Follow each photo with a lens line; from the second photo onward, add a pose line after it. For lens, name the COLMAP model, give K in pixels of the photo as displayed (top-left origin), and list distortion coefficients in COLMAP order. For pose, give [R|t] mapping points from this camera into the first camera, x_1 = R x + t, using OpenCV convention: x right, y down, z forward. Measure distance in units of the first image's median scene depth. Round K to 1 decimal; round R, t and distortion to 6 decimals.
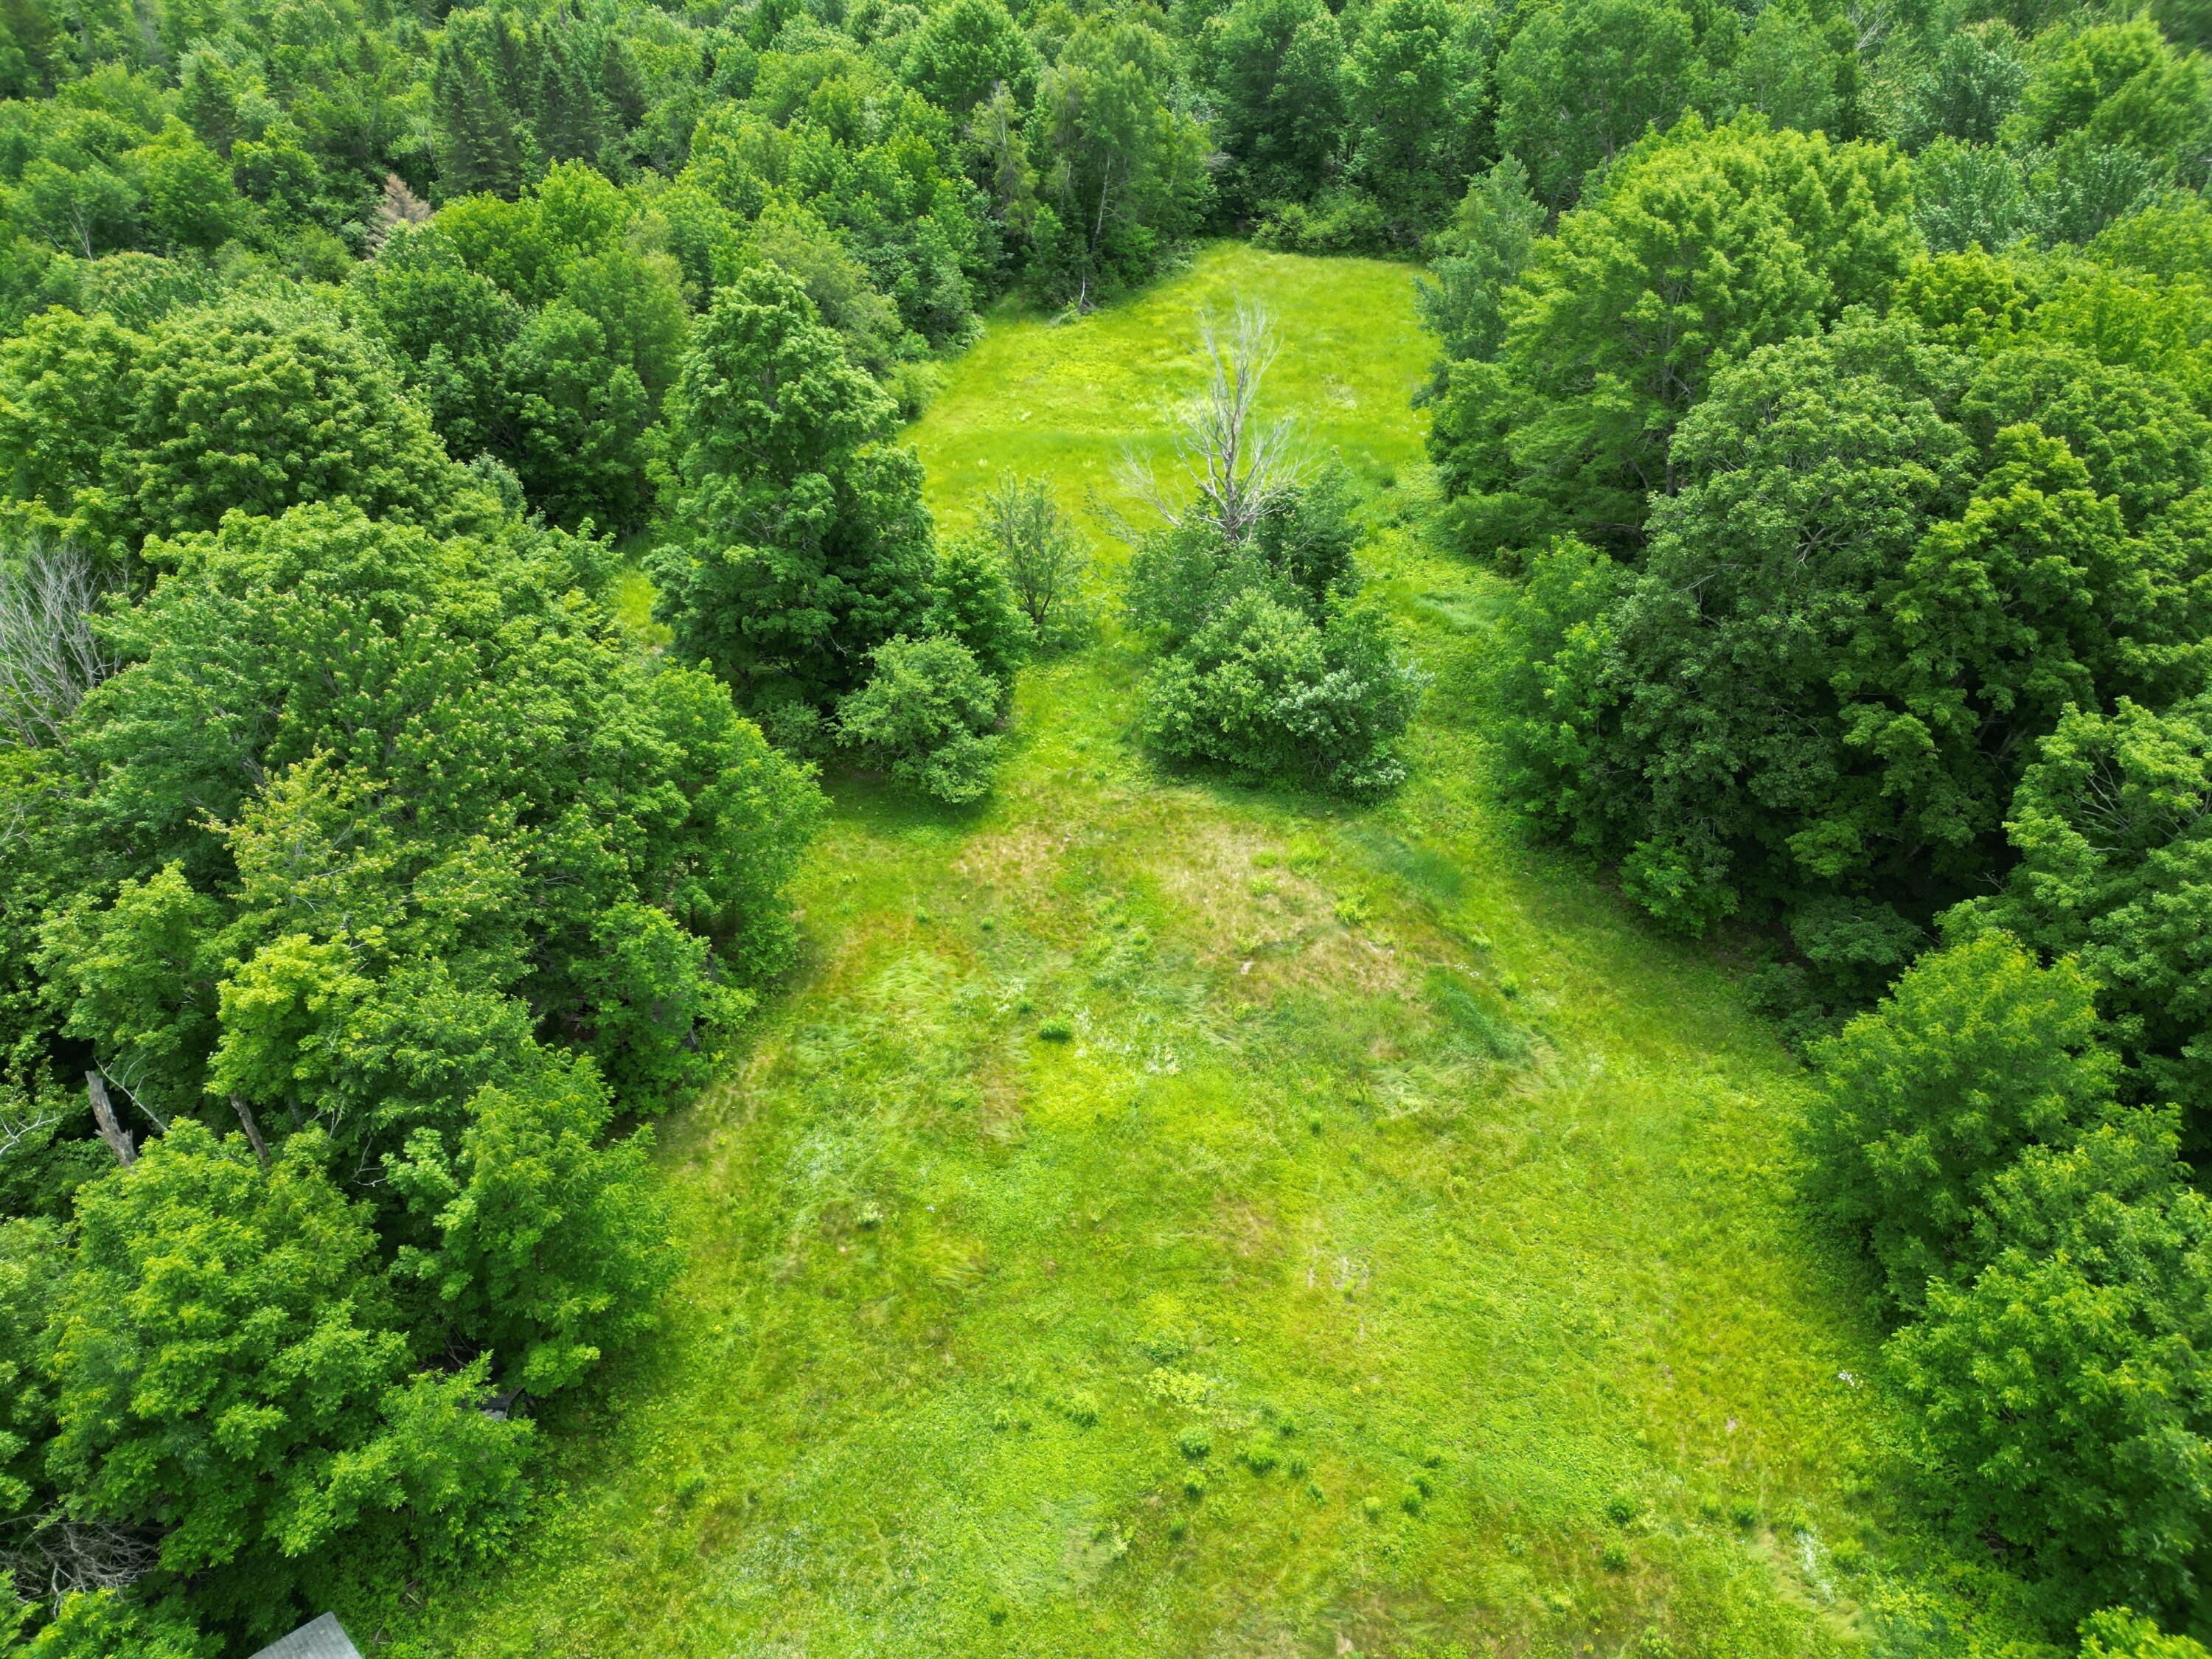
lens RADIAL K [[1576.5, 0, 1096.0], [0, 1576.5, 818.5], [0, 0, 1]] dist [0.091177, -0.090630]
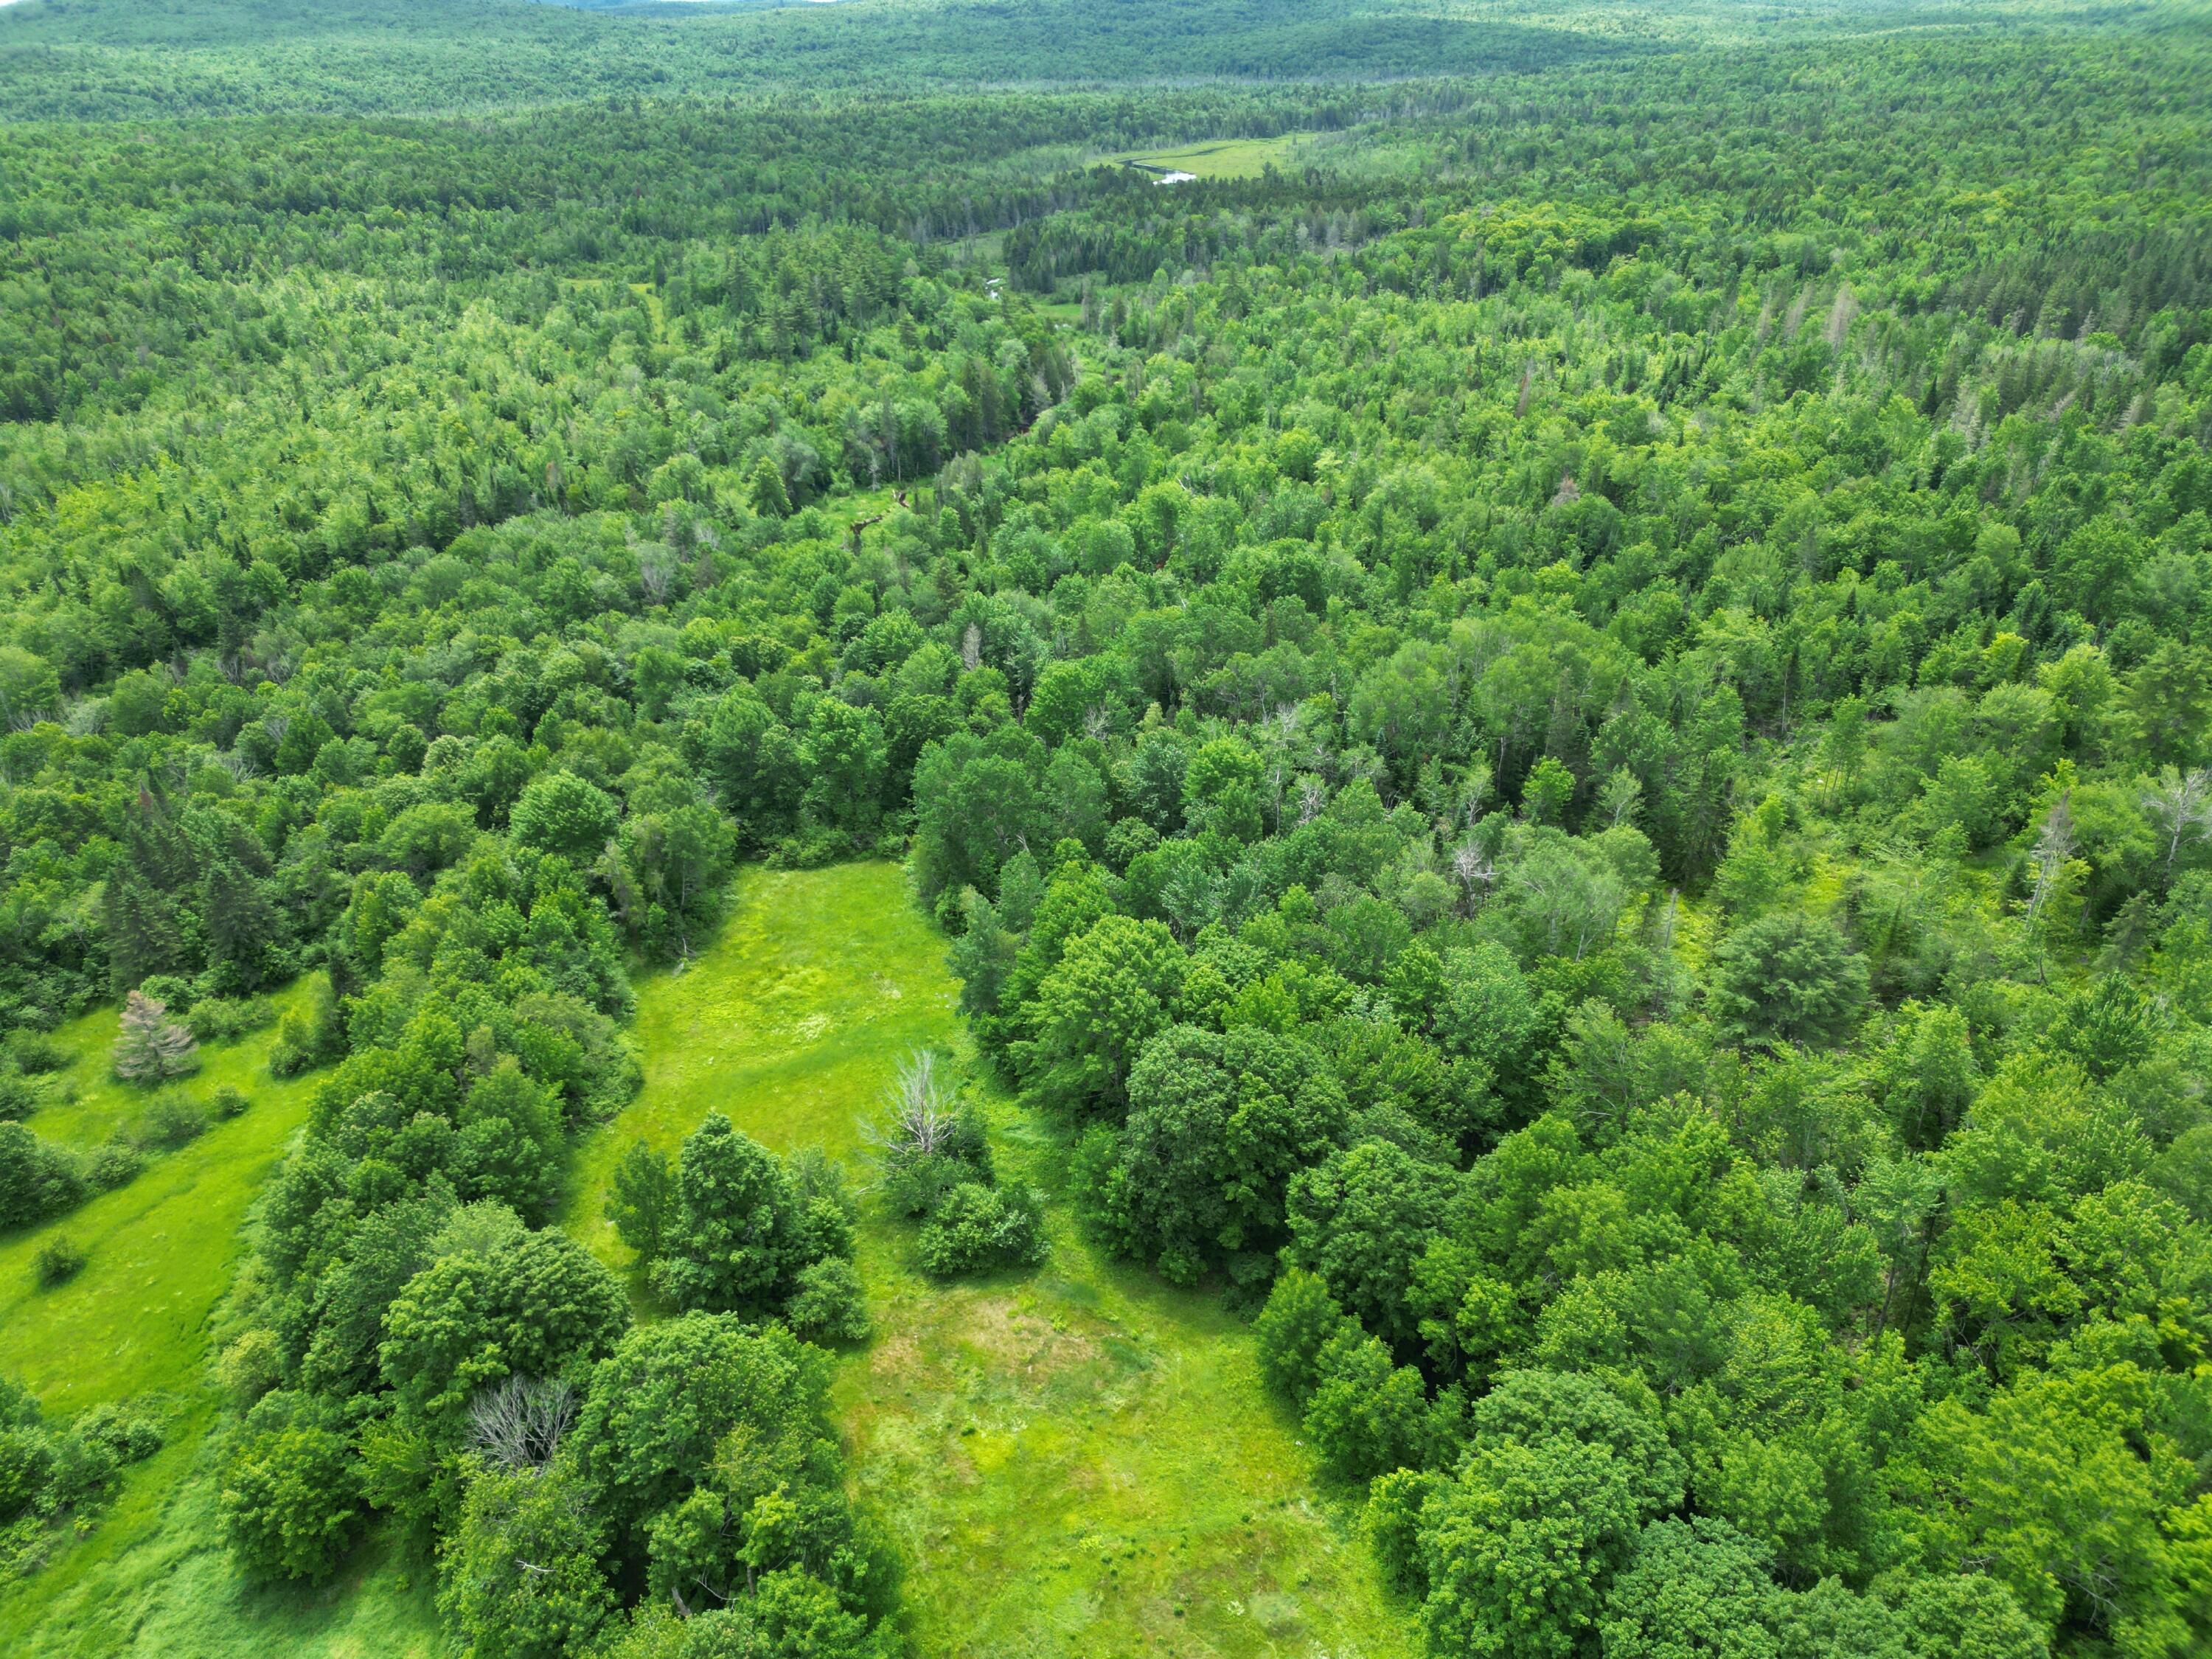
lens RADIAL K [[1576.5, 0, 1096.0], [0, 1576.5, 818.5], [0, 0, 1]] dist [0.091177, -0.090630]
pose [[0.892350, -0.222440, 0.392724, -0.554016], [0.291815, 0.948134, -0.126038, -0.346863], [-0.344319, 0.227073, 0.910979, -1.316795]]
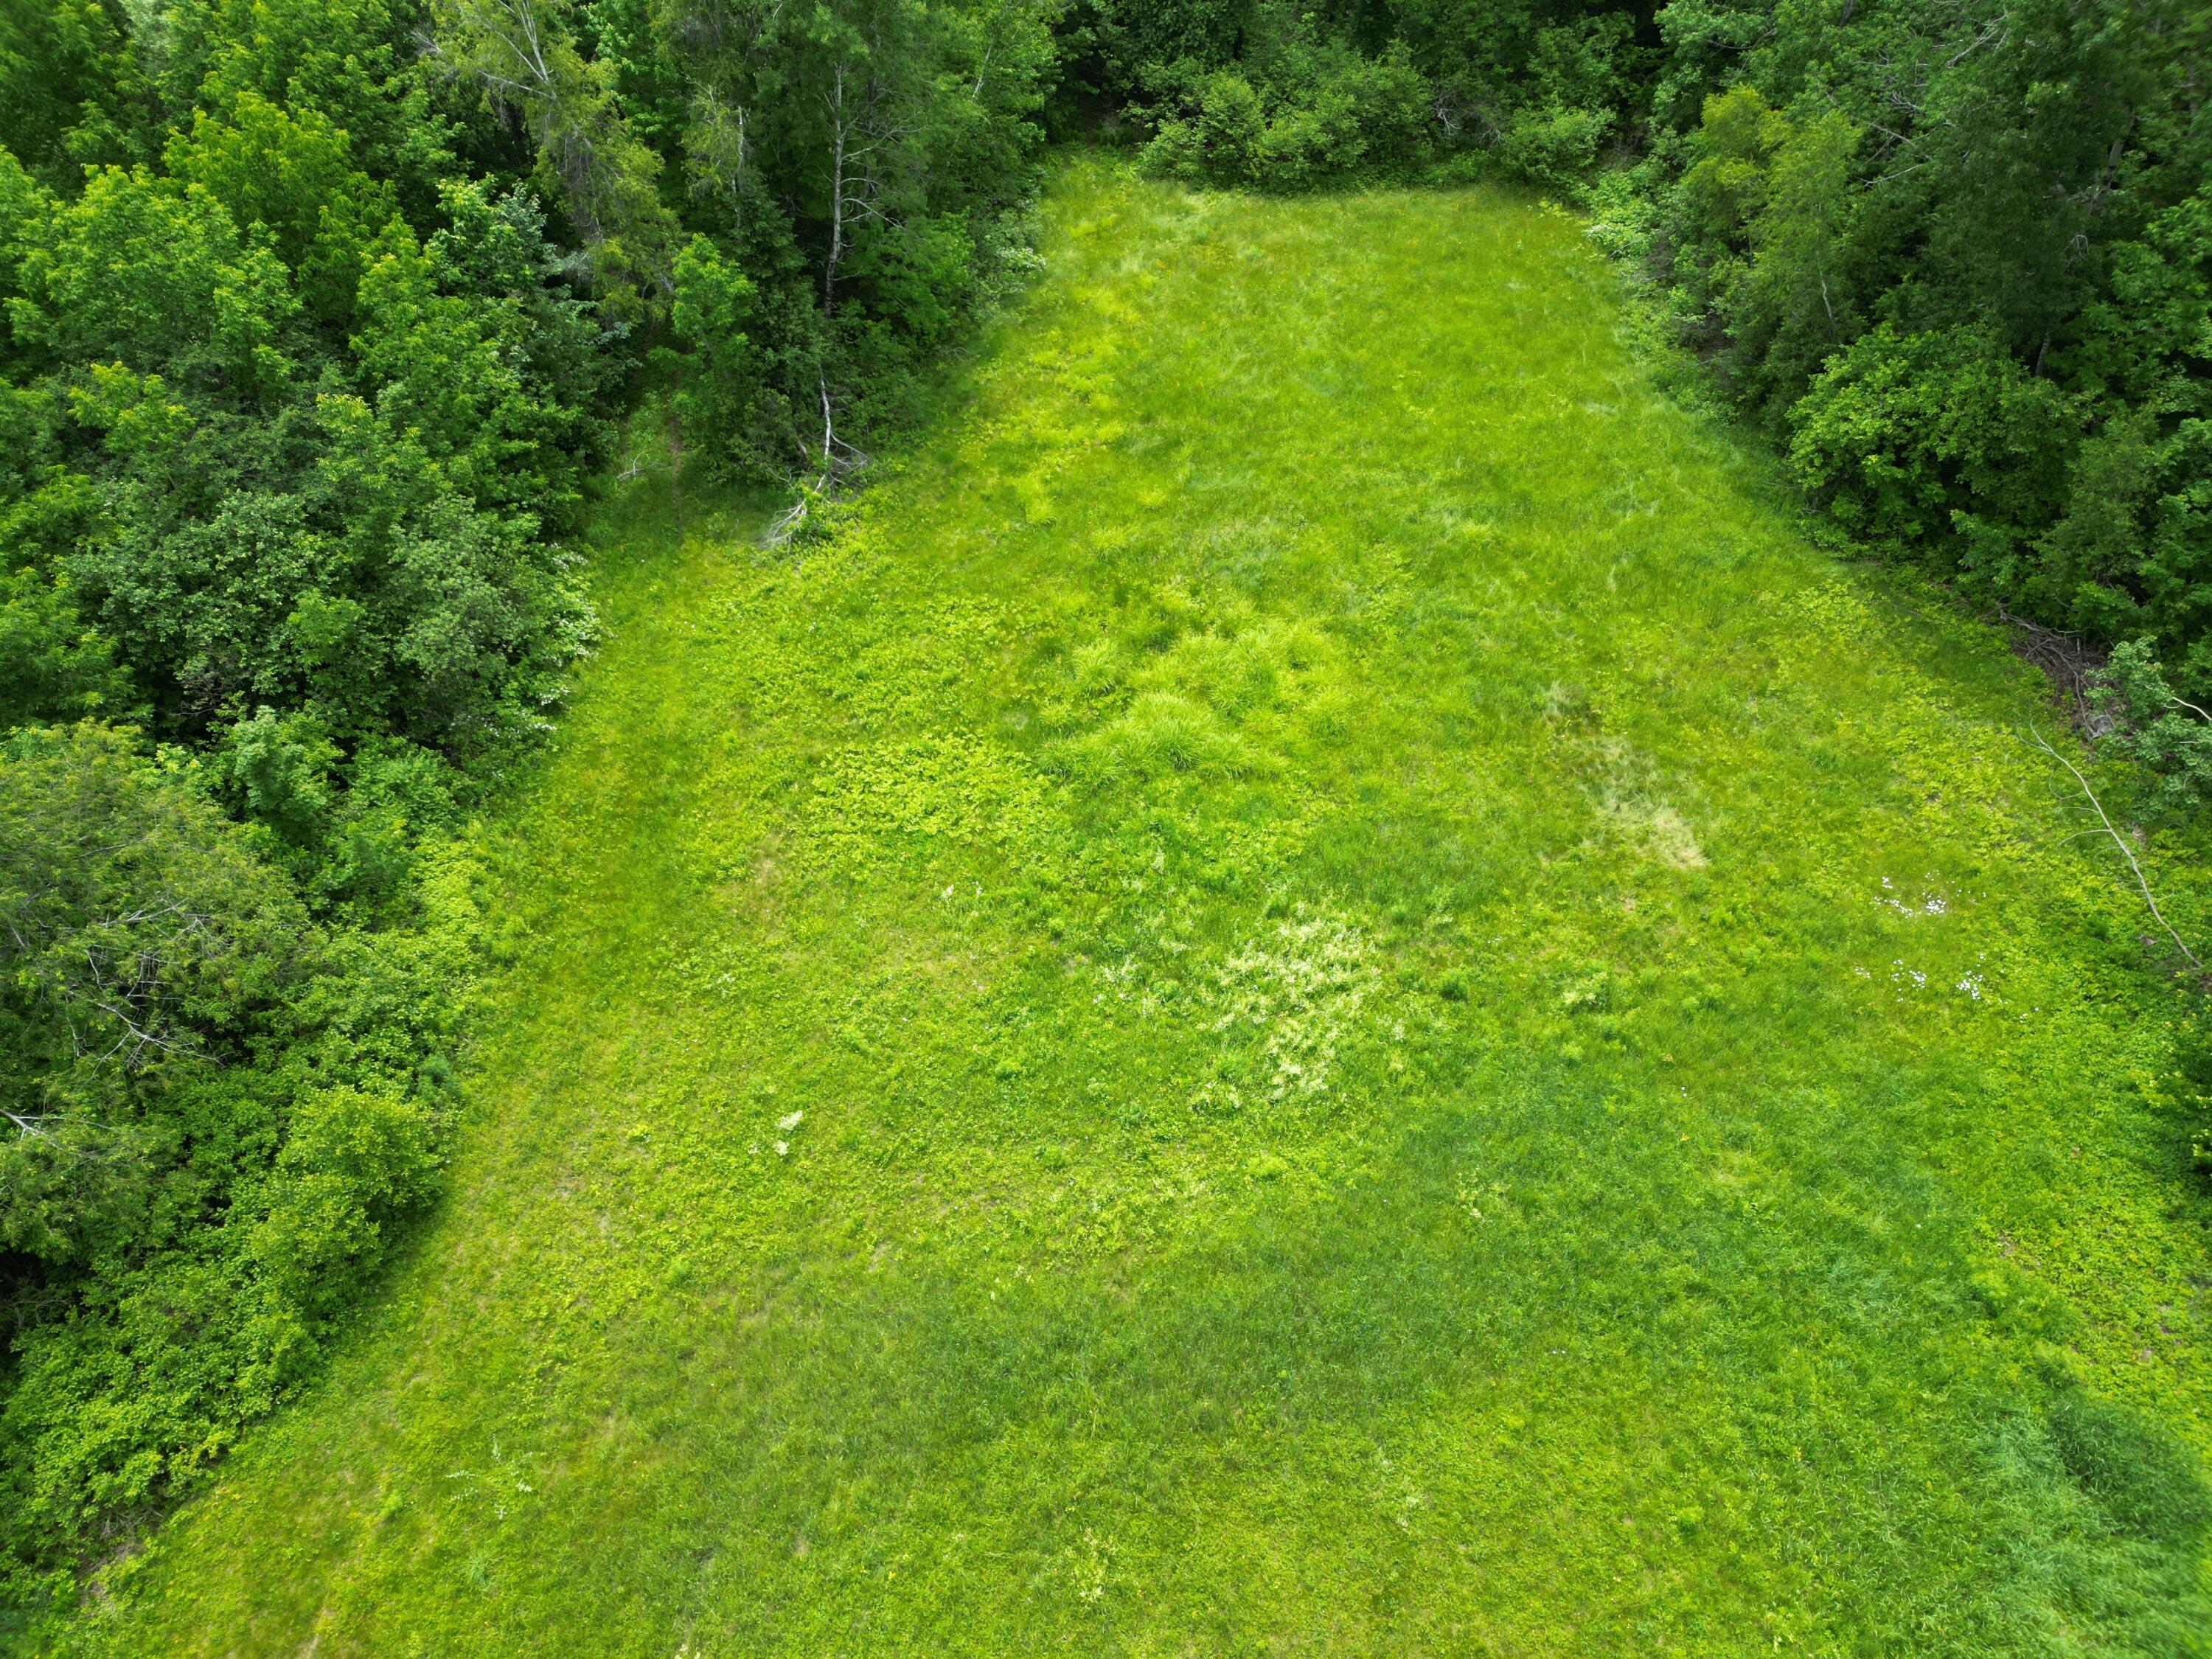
lens RADIAL K [[1555.7, 0, 1106.0], [0, 1555.7, 829.5], [0, 0, 1]] dist [0.115708, -0.084103]
pose [[0.974955, -0.172846, 0.139951, -0.032851], [0.141861, 0.967956, 0.207211, -0.747549], [-0.171282, -0.182168, 0.968234, 1.423536]]
